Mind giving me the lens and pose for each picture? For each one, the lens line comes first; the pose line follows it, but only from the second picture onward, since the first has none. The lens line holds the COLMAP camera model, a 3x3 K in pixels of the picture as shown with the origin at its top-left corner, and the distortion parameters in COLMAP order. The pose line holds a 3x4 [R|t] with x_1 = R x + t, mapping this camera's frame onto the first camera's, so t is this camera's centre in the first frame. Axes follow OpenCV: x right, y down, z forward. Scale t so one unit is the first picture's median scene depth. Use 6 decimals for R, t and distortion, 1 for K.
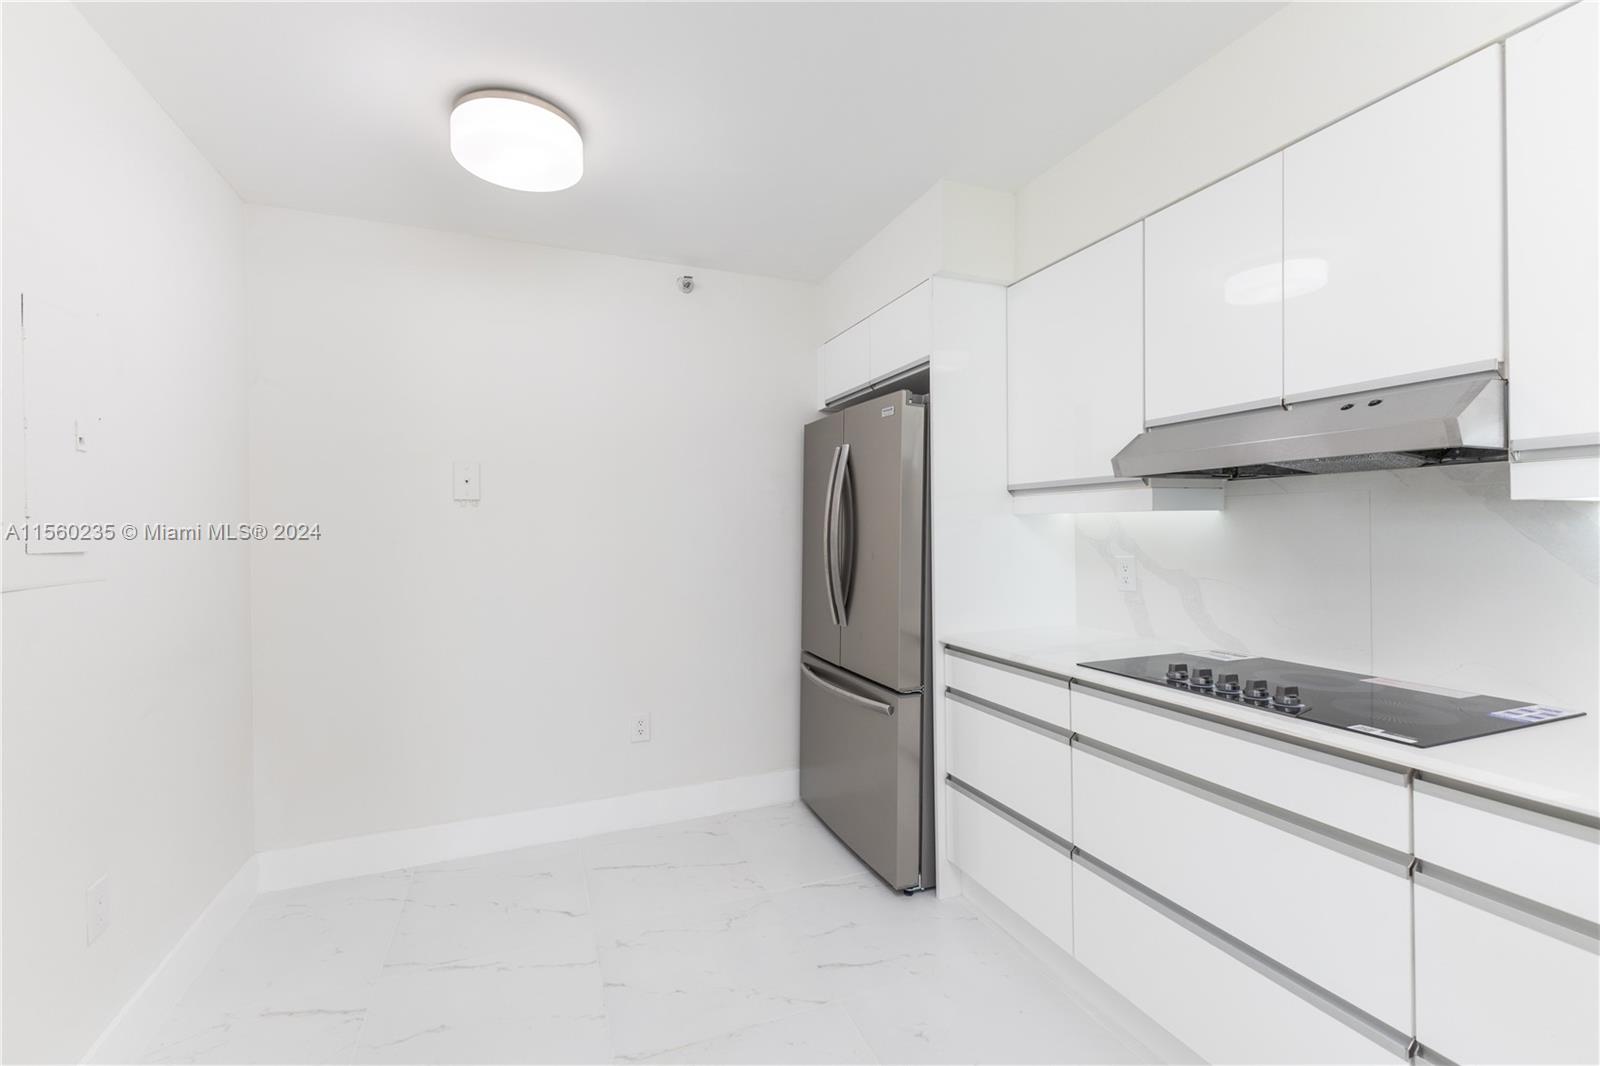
lens RADIAL K [[694.9, 0, 803.2], [0, 694.9, 530.2], [0, 0, 1]] dist [0.015035, -0.001285]
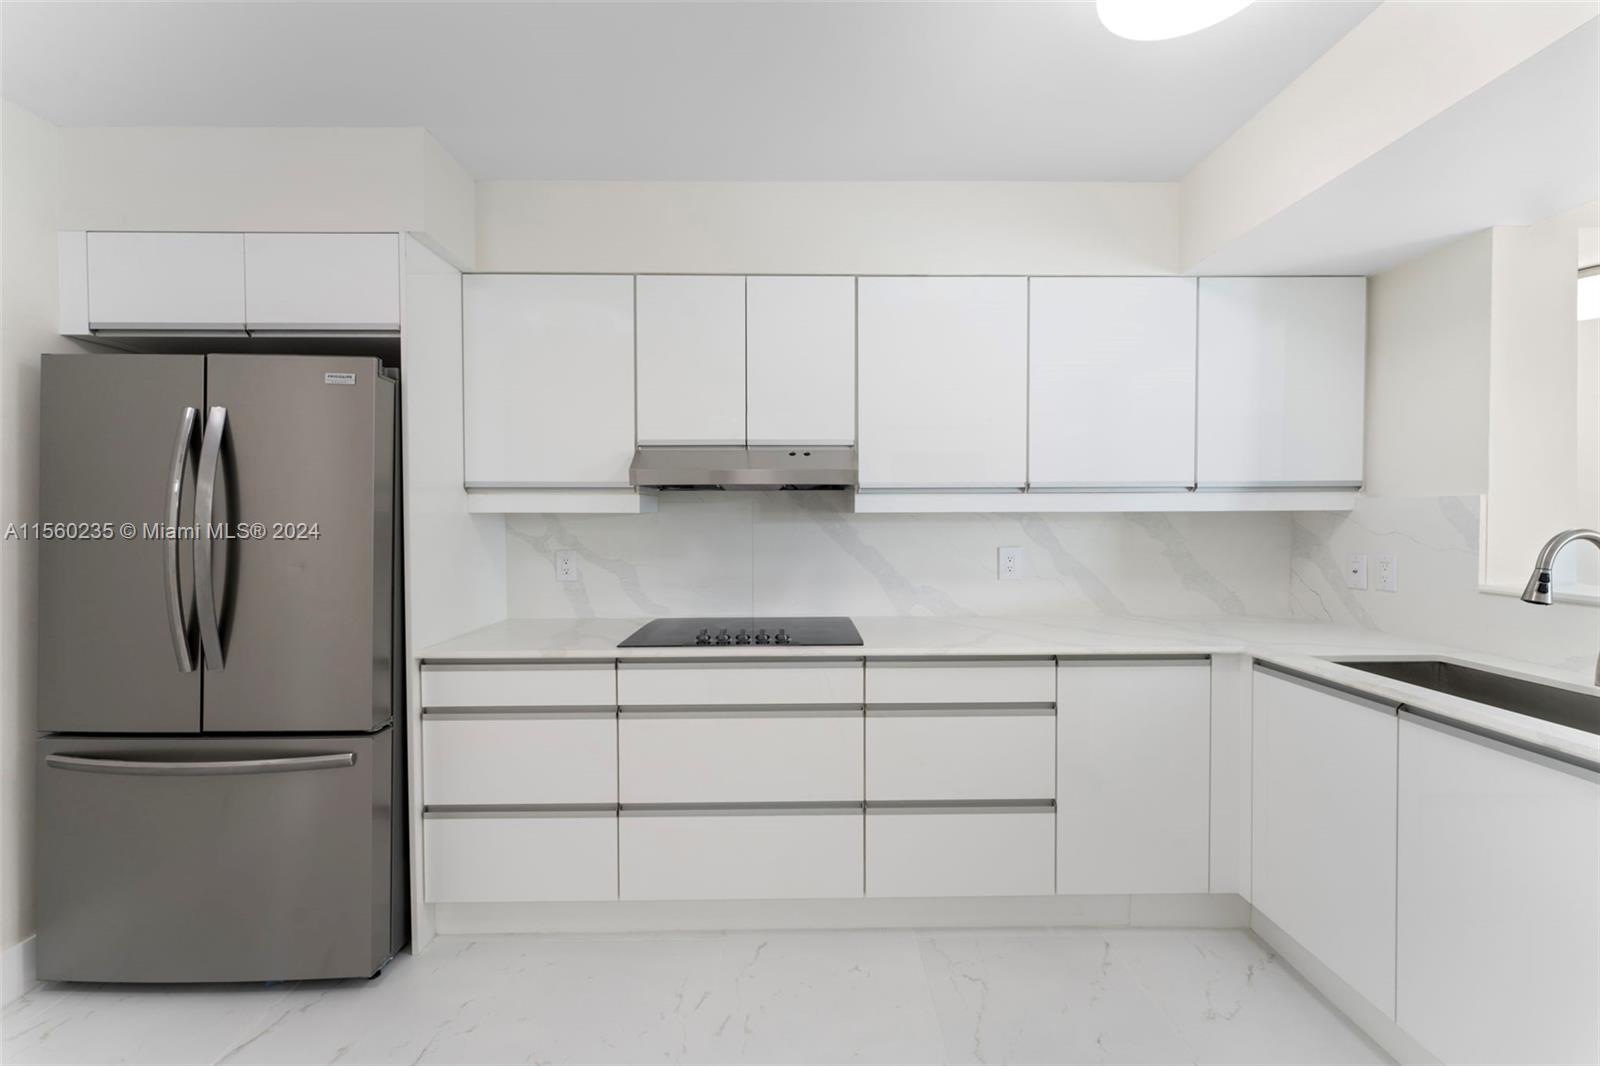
lens RADIAL K [[638.5, 0, 804.0], [0, 638.5, 528.7], [0, 0, 1]] dist [-0.000931, 0.004504]
pose [[0.360761, -0.011098, 0.932592, -0.375310], [0.002467, 0.999937, 0.010945, -0.009847], [-0.932655, -0.001648, 0.360766, 0.265411]]
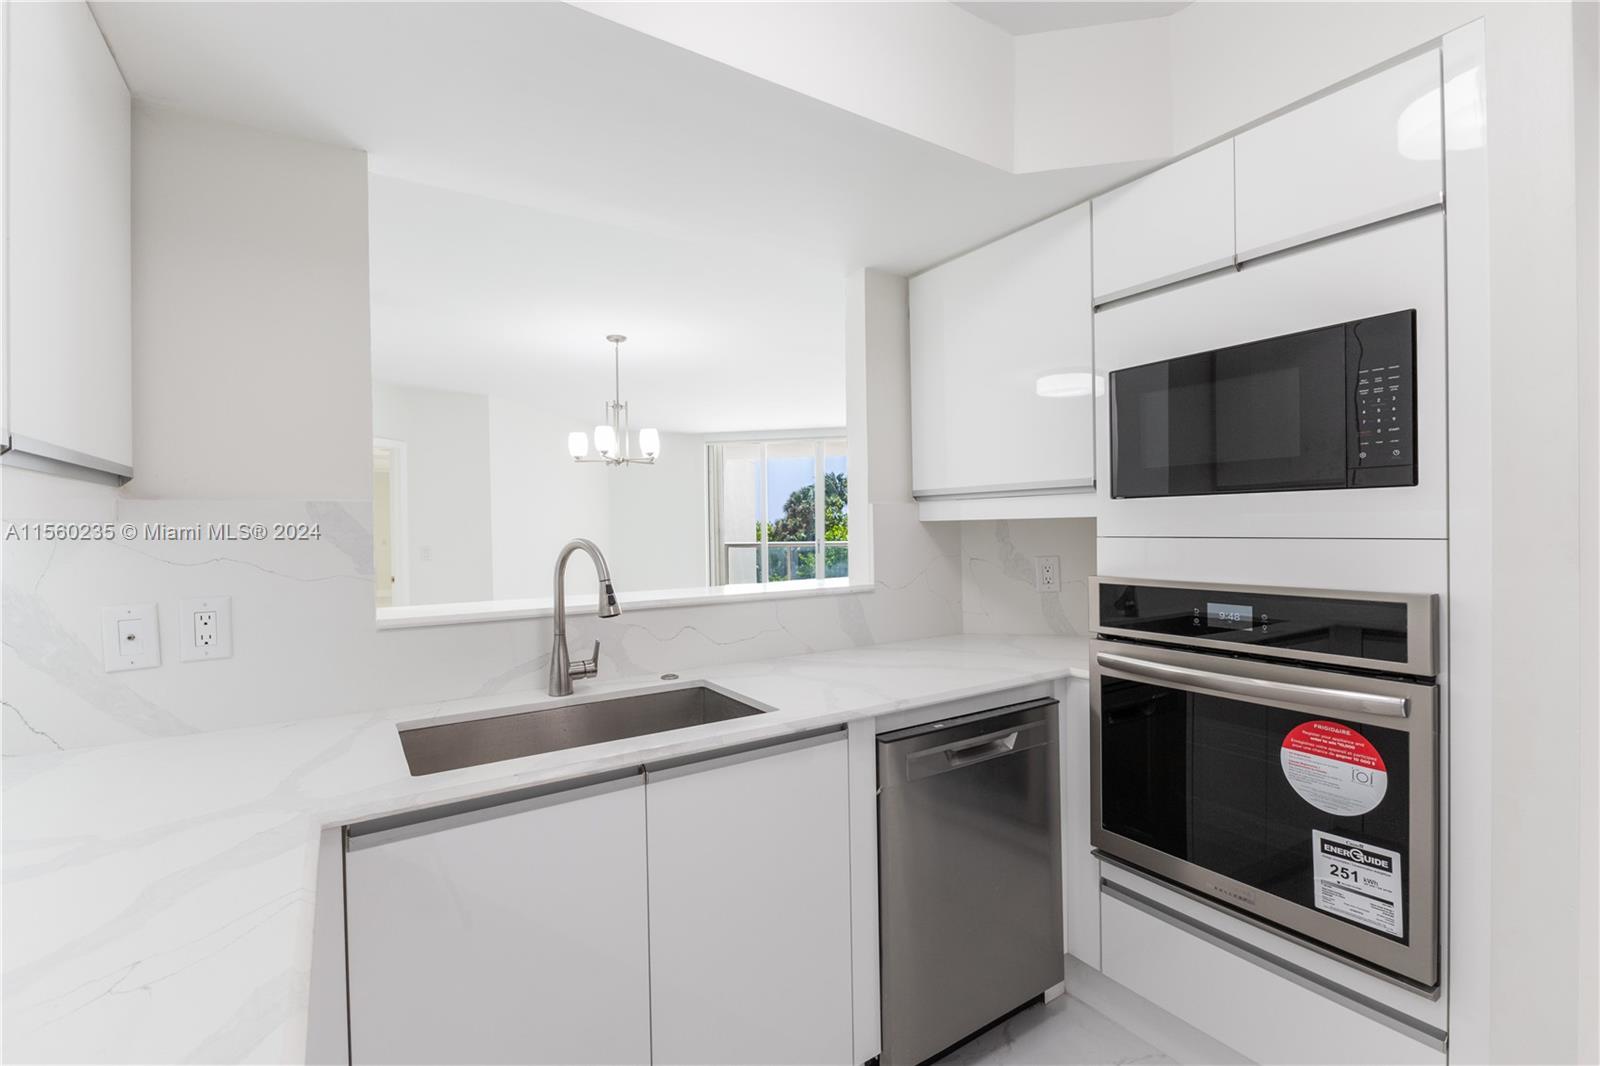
lens RADIAL K [[718.4, 0, 808.3], [0, 718.4, 533.3], [0, 0, 1]] dist [-0.000470, 0.000080]
pose [[-0.980175, 0.026788, -0.196314, 0.386687], [0.023817, 0.999563, 0.017481, -0.013083], [0.196697, 0.012458, -0.980385, 0.500967]]
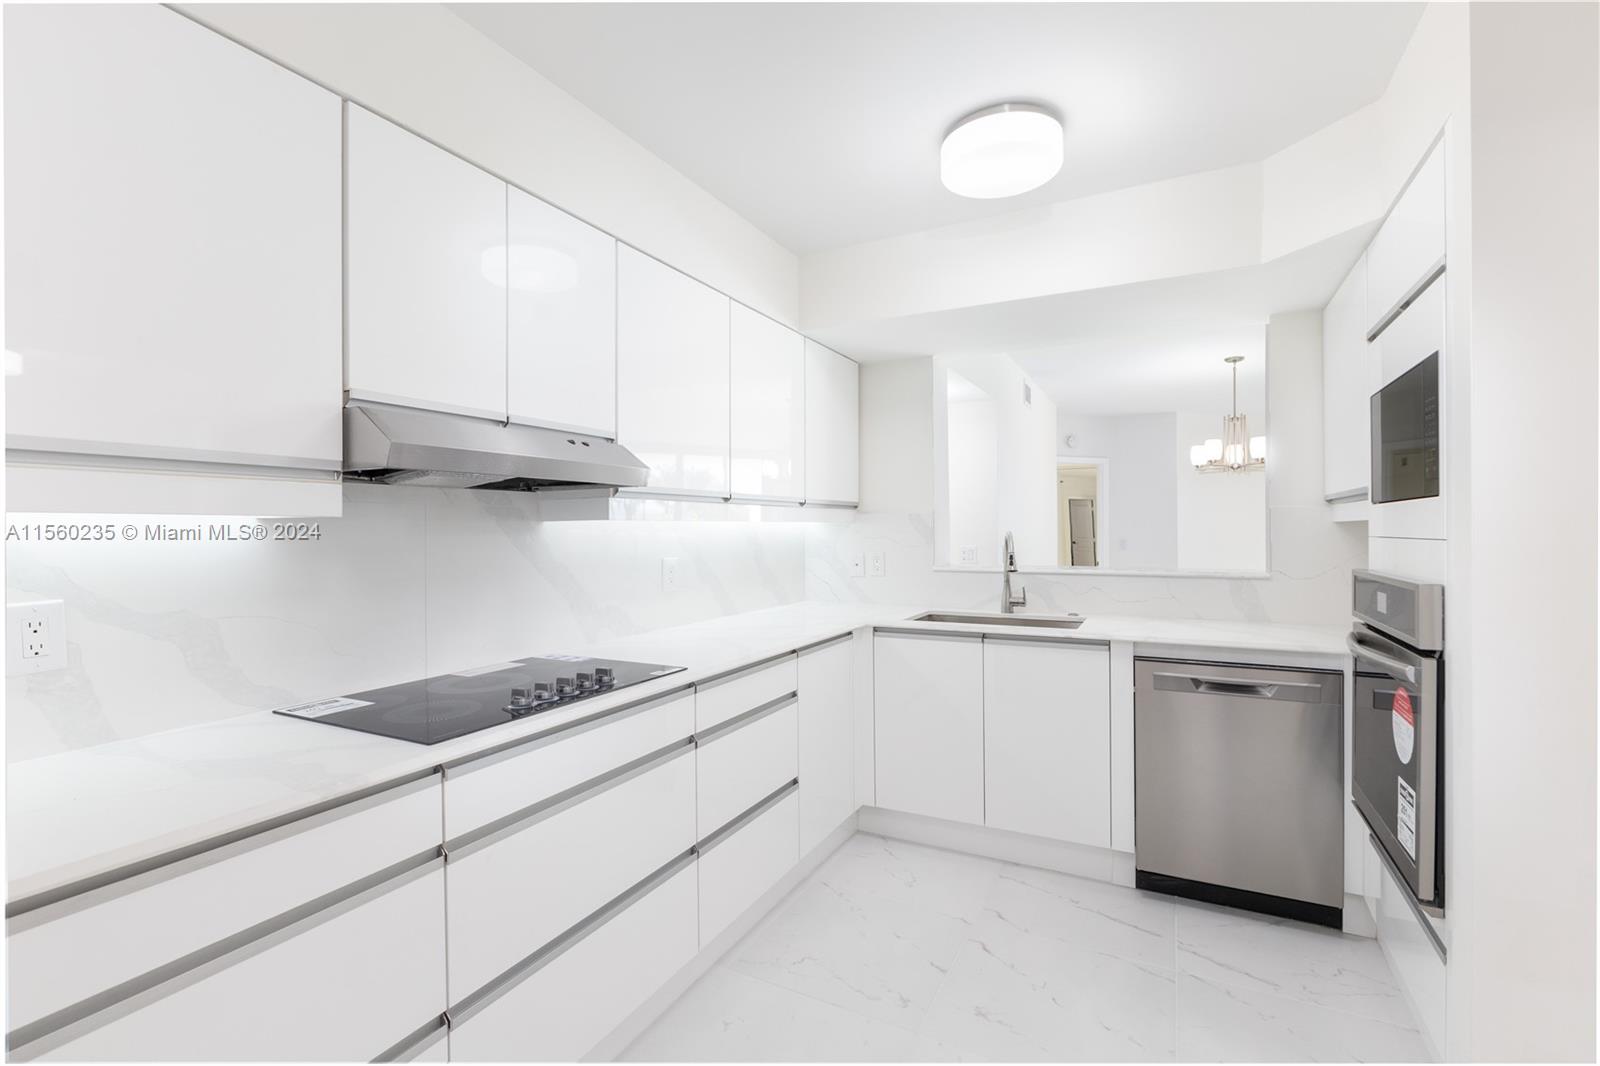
lens RADIAL K [[709.0, 0, 800.0], [0, 709.0, 533.0], [0, 0, 1]] dist [-0.001825, 0.000012]
pose [[-0.648357, 0.009702, 0.761275, -0.281122], [0.015285, 0.999883, 0.000275, -0.004042], [-0.761183, 0.011814, -0.648429, 0.925167]]
